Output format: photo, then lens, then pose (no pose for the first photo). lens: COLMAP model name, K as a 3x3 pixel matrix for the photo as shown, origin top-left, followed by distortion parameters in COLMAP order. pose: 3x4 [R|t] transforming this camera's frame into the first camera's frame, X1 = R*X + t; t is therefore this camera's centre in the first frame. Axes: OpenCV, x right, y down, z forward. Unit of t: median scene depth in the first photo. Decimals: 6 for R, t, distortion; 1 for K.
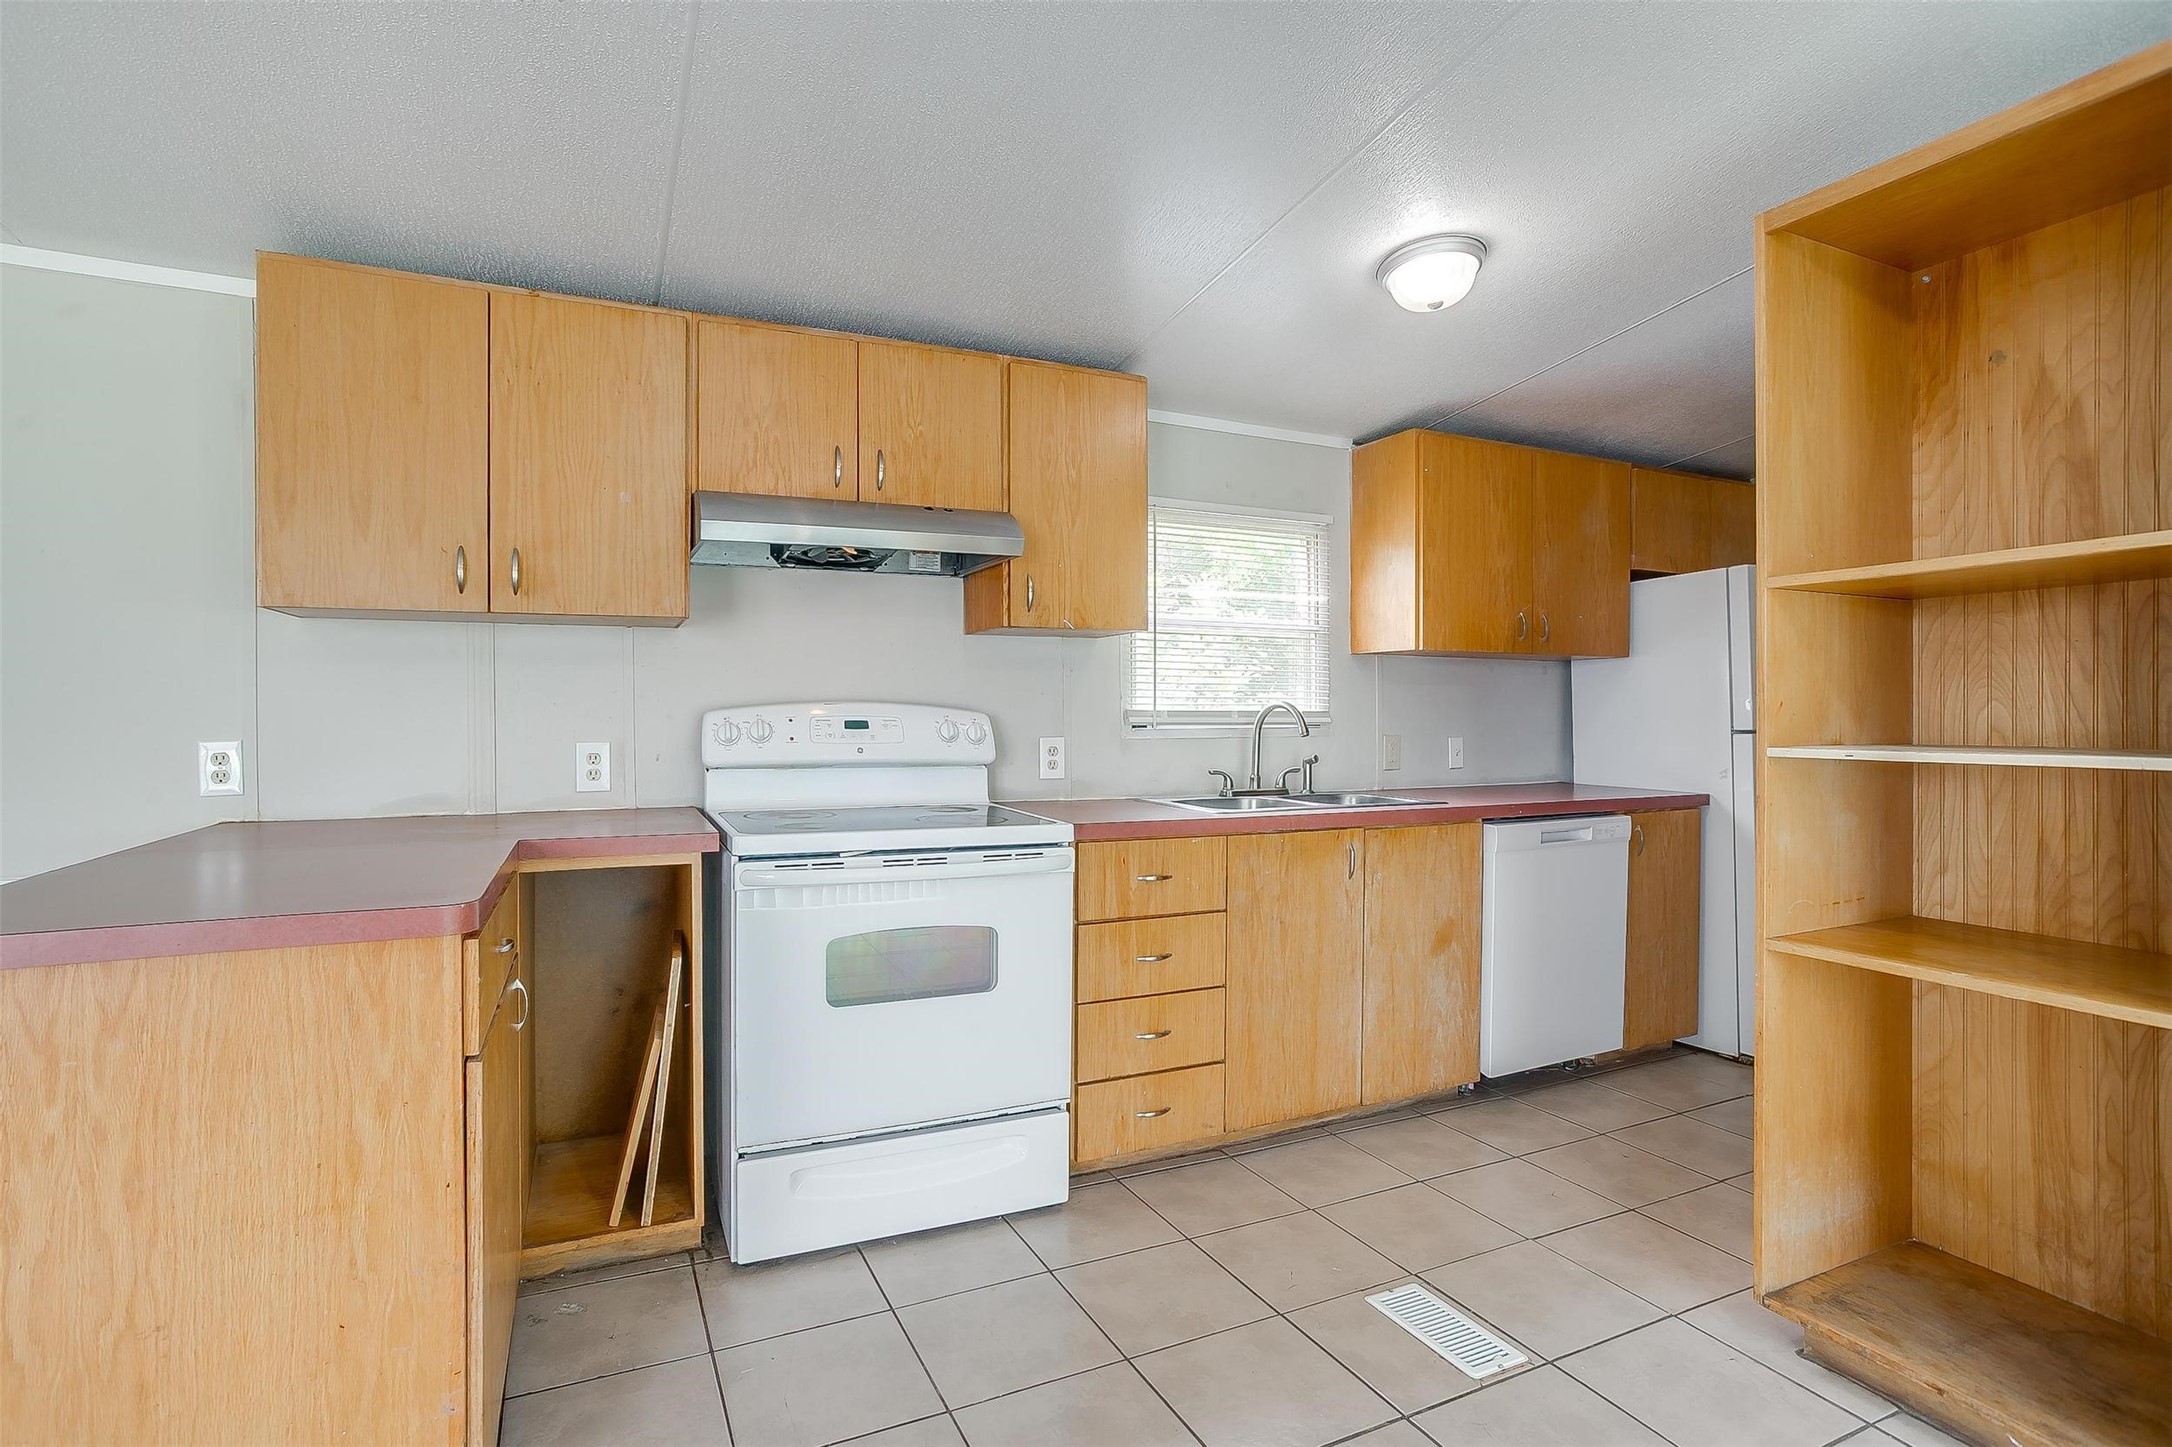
lens RADIAL K [[1051.8, 0, 1070.2], [0, 1051.8, 717.1], [0, 0, 1]] dist [-0.062817, 0.035414]
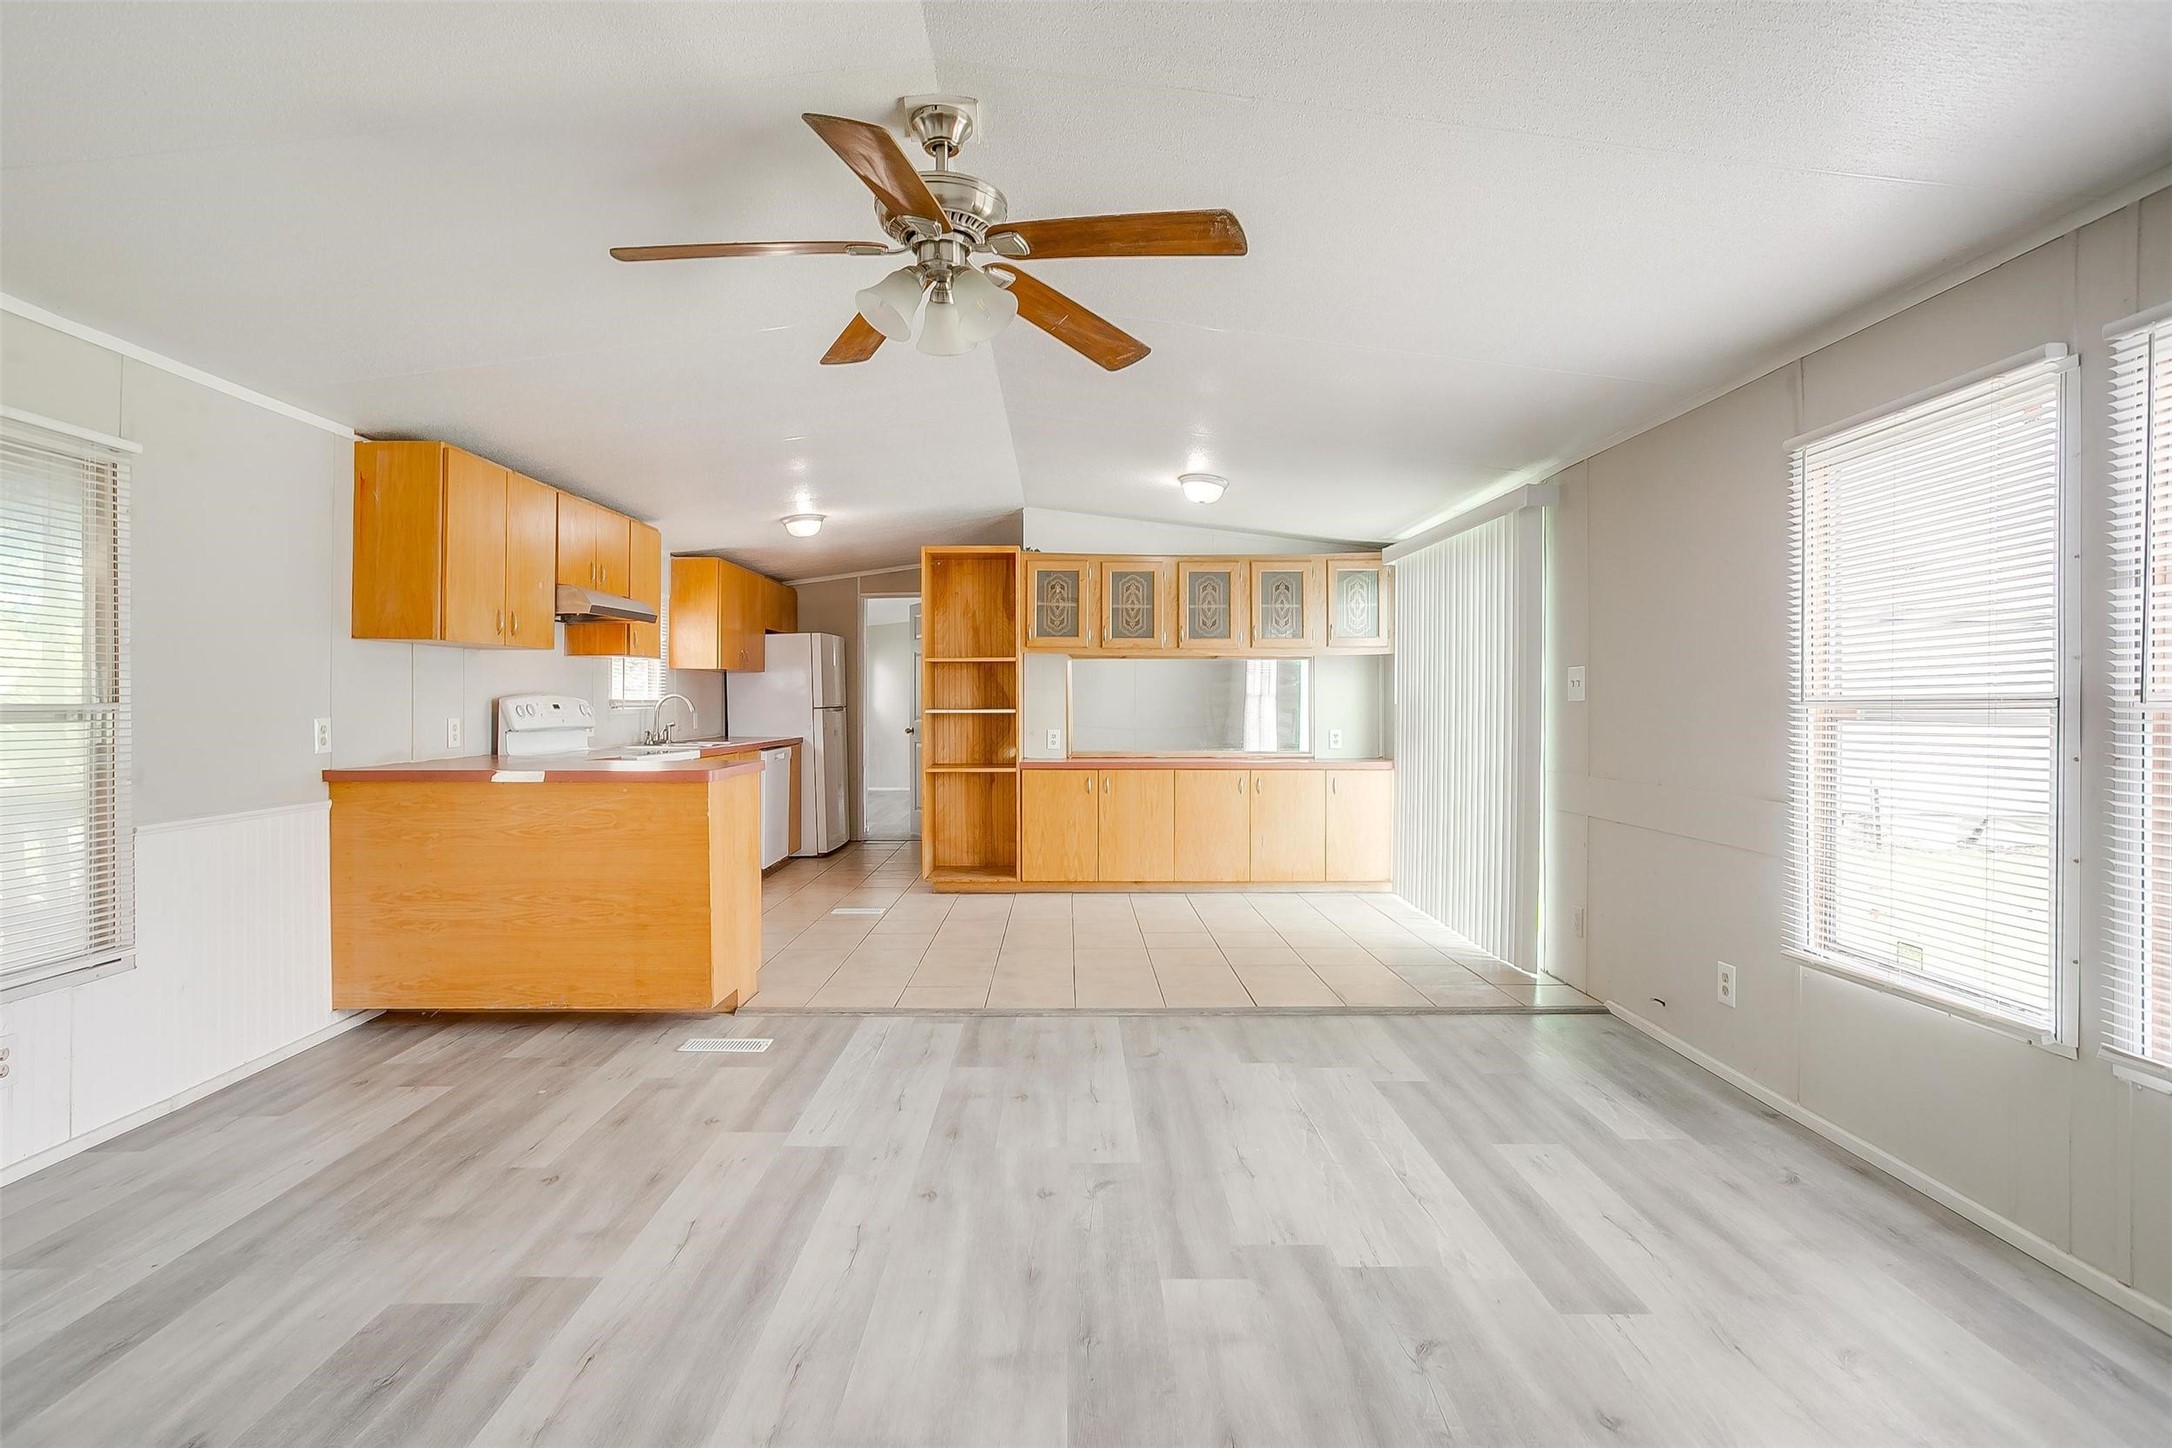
lens RADIAL K [[1051.8, 0, 1070.2], [0, 1051.8, 717.6], [0, 0, 1]] dist [-0.062817, 0.035414]
pose [[0.421779, -0.015260, 0.906570, -1.771638], [0.004839, 0.999882, 0.014580, 0.005667], [-0.906686, -0.001763, 0.421803, -0.681041]]
